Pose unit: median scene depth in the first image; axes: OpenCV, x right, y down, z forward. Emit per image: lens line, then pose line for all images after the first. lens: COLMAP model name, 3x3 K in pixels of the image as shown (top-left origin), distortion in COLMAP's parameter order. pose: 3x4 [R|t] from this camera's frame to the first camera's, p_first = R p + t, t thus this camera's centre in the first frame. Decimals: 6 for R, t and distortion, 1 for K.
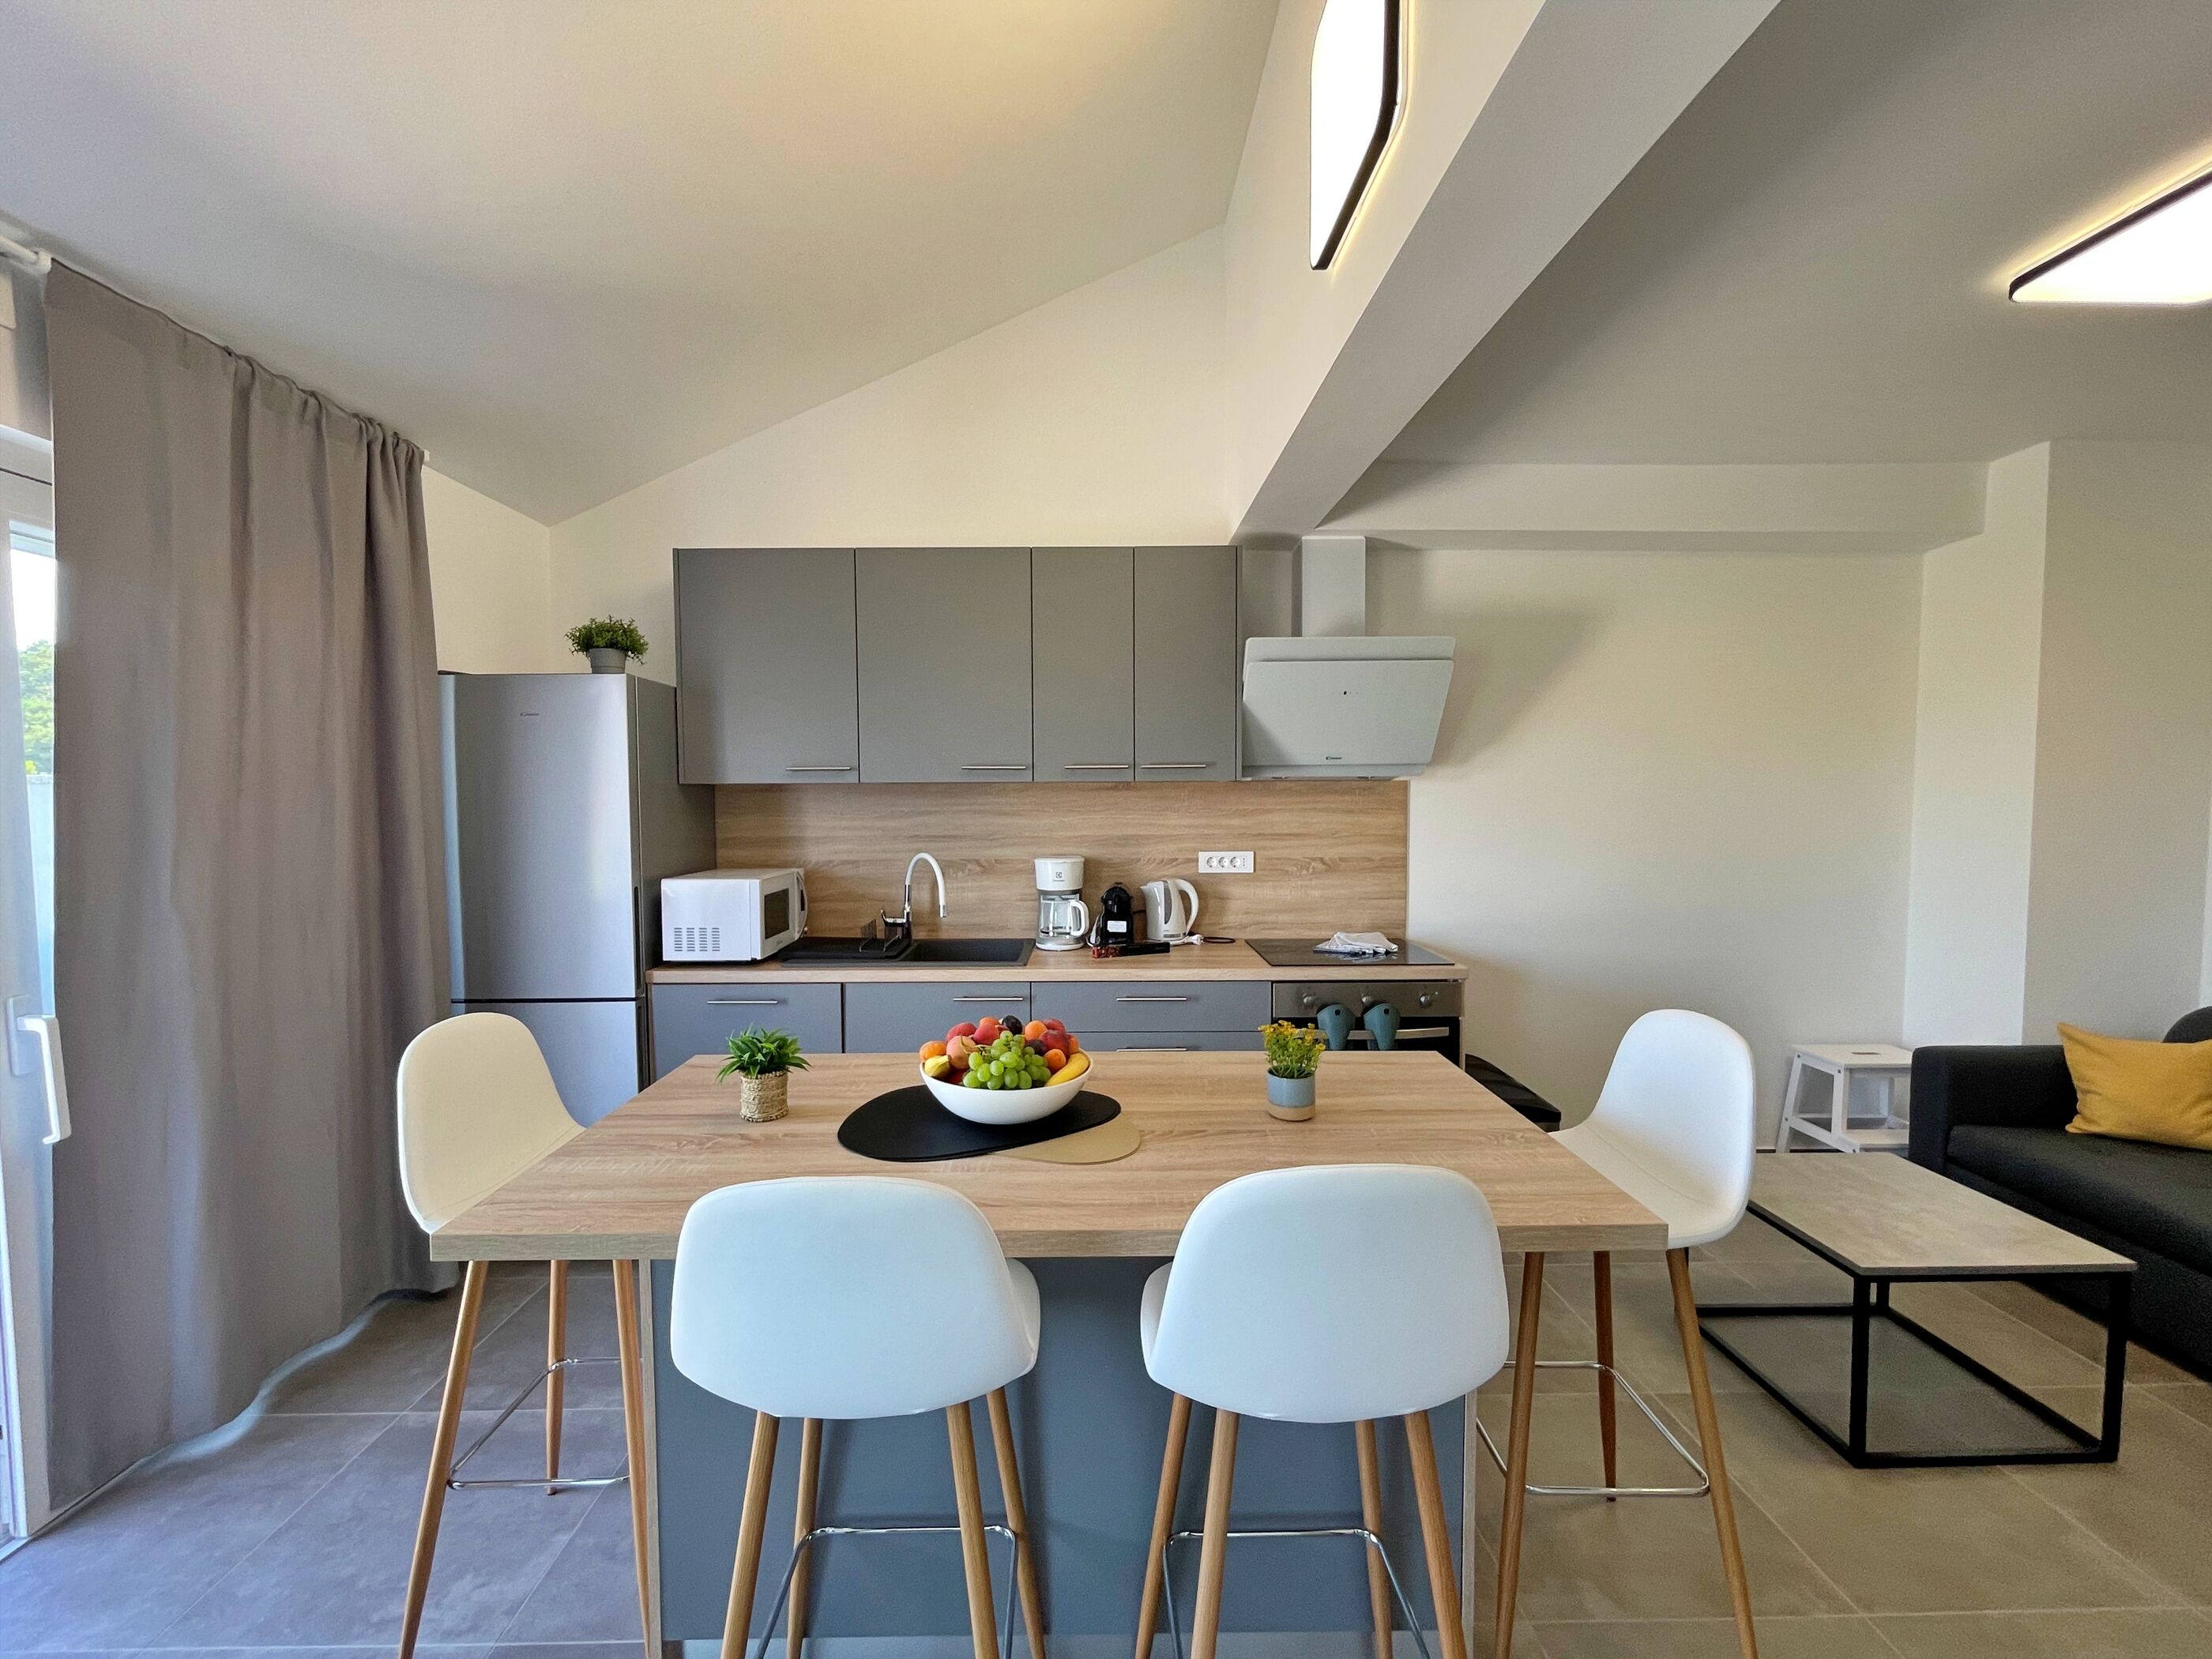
lens RADIAL K [[904.3, 0, 1097.9], [0, 904.3, 838.6], [0, 0, 1]] dist [0.001979, -0.001017]
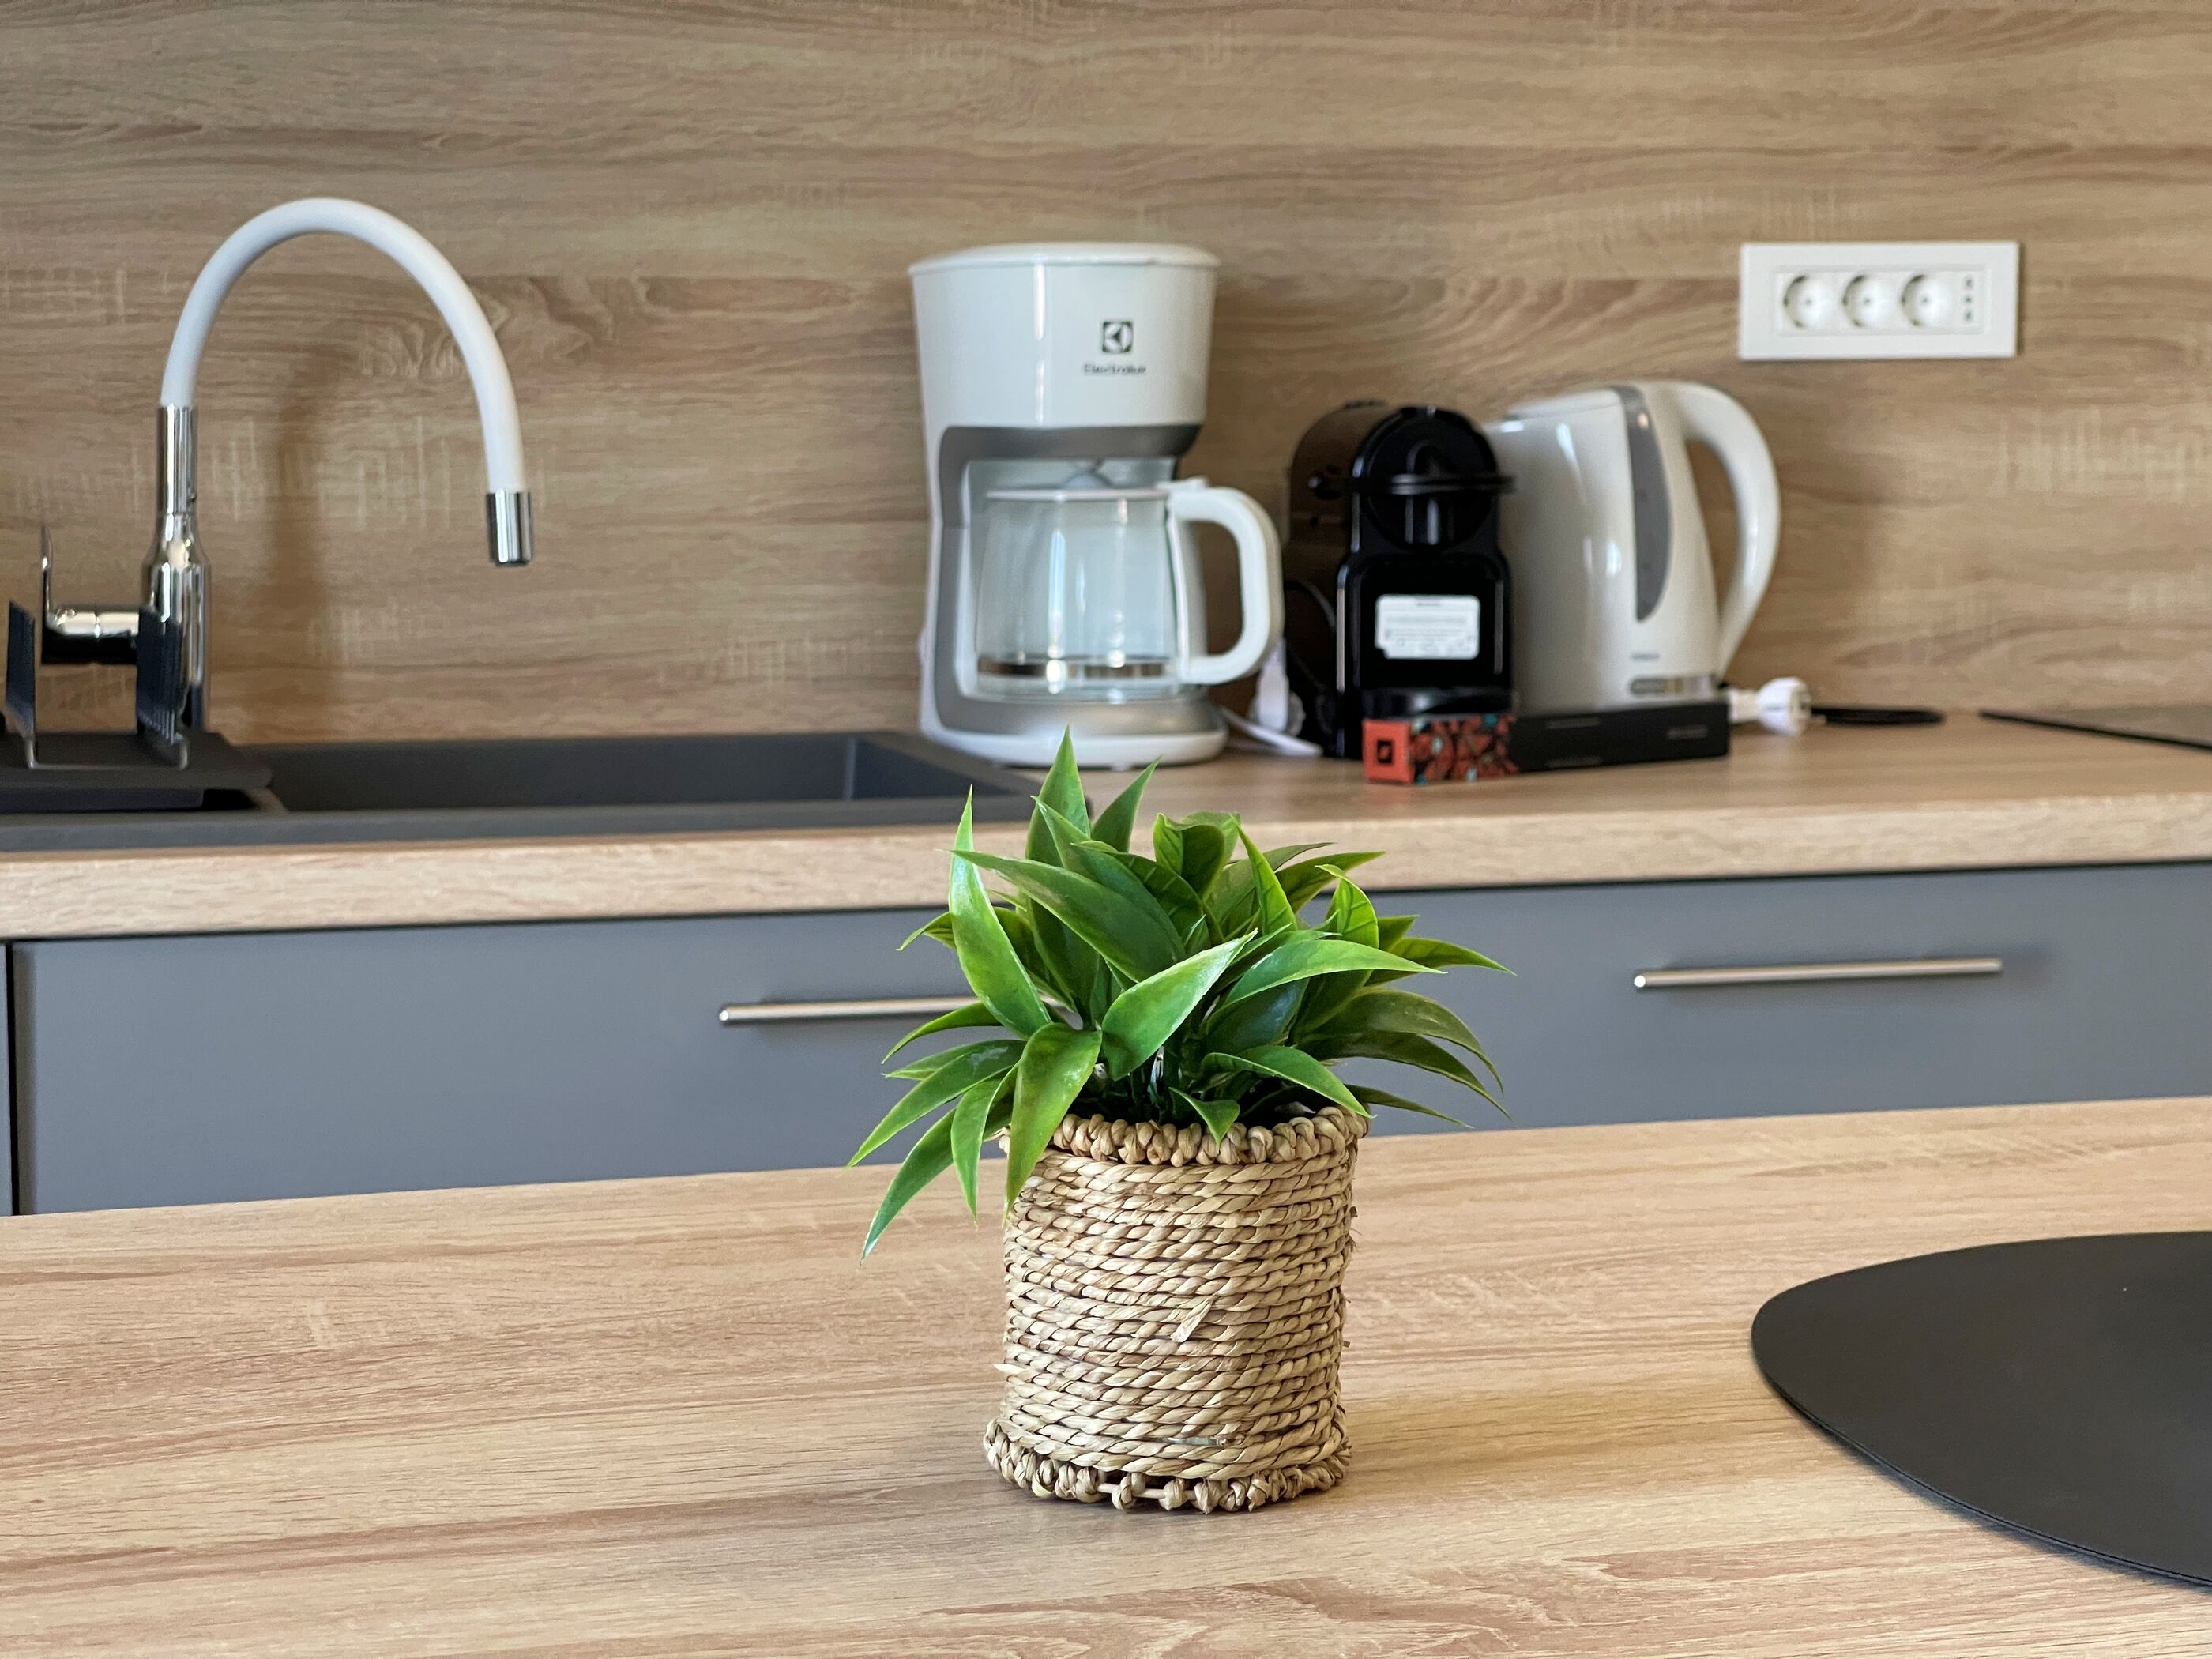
lens RADIAL K [[4102.3, 0, 1116.8], [0, 4102.3, 825.4], [0, 0, 1]] dist [0.193742, 0.000000]
pose [[0.964583, -0.027626, 0.262330, -0.242694], [0.013382, 0.998345, 0.055930, 0.086128], [-0.263441, -0.050439, 0.963356, 0.215028]]
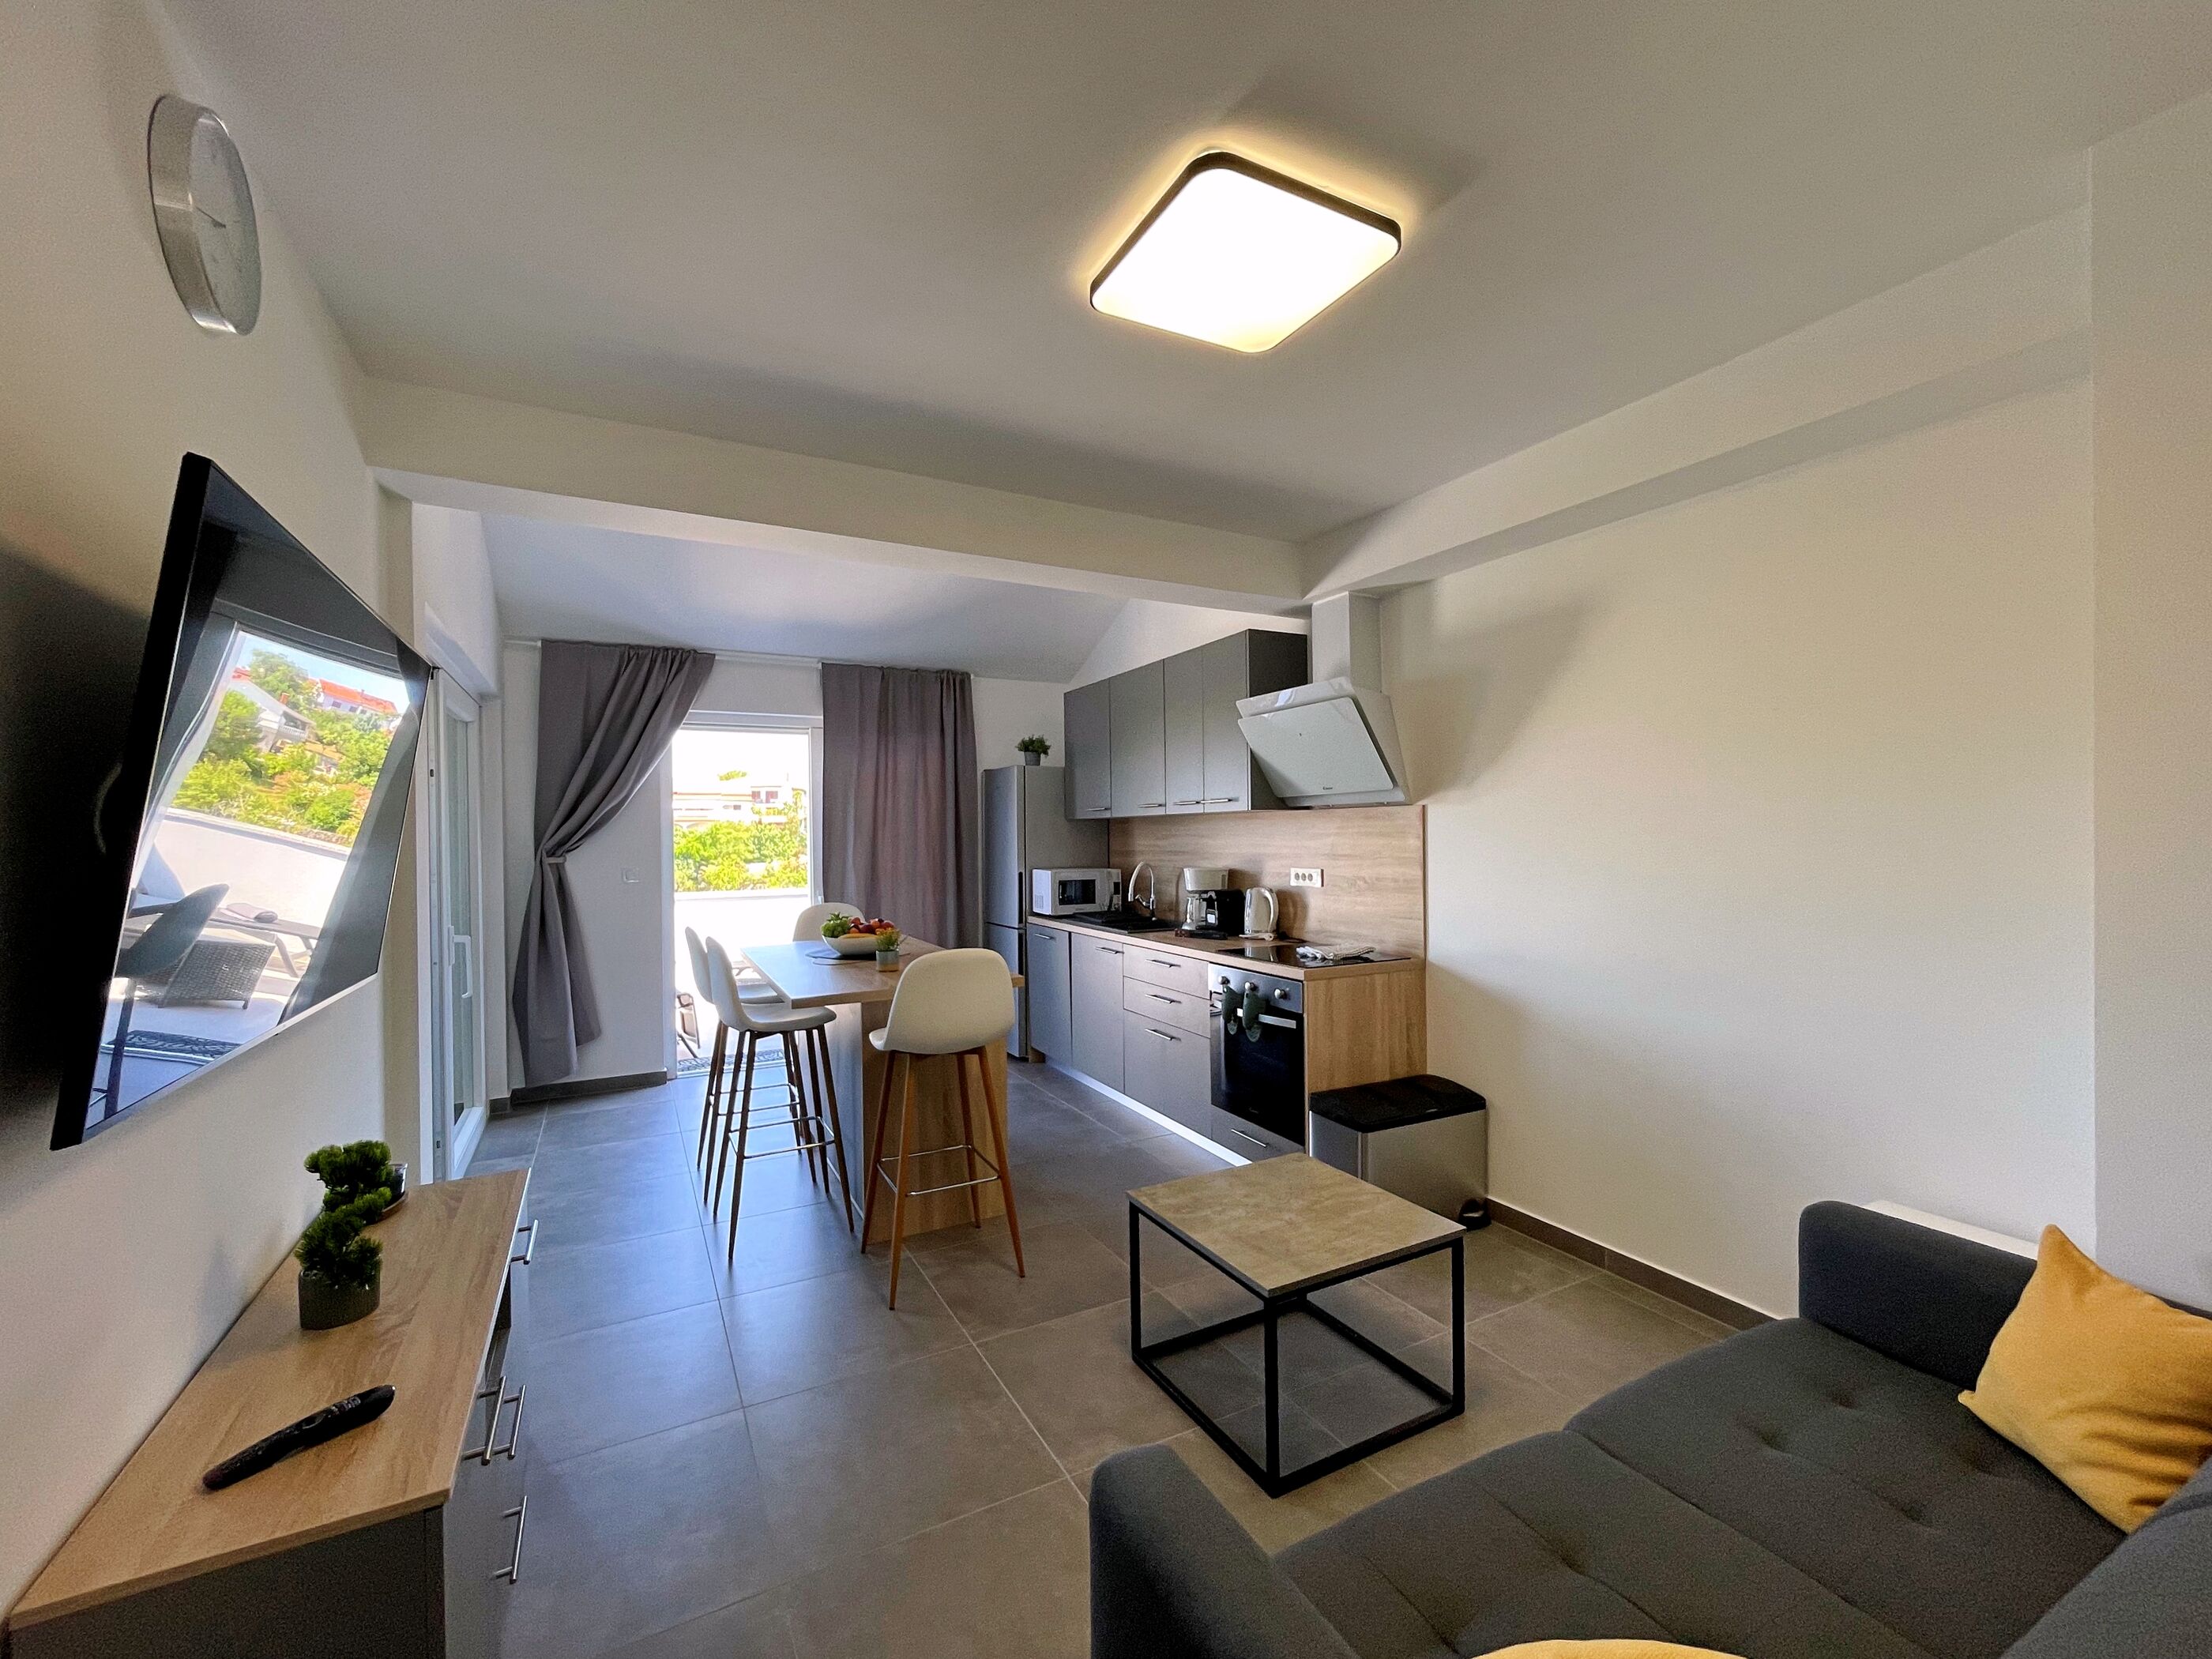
lens RADIAL K [[904.3, 0, 1107.7], [0, 904.3, 828.6], [0, 0, 1]] dist [0.001979, -0.001017]
pose [[0.460268, -0.005981, -0.887760, 1.109694], [-0.036453, 0.999007, -0.025630, 0.001967], [0.887031, 0.044158, 0.459593, 0.214948]]
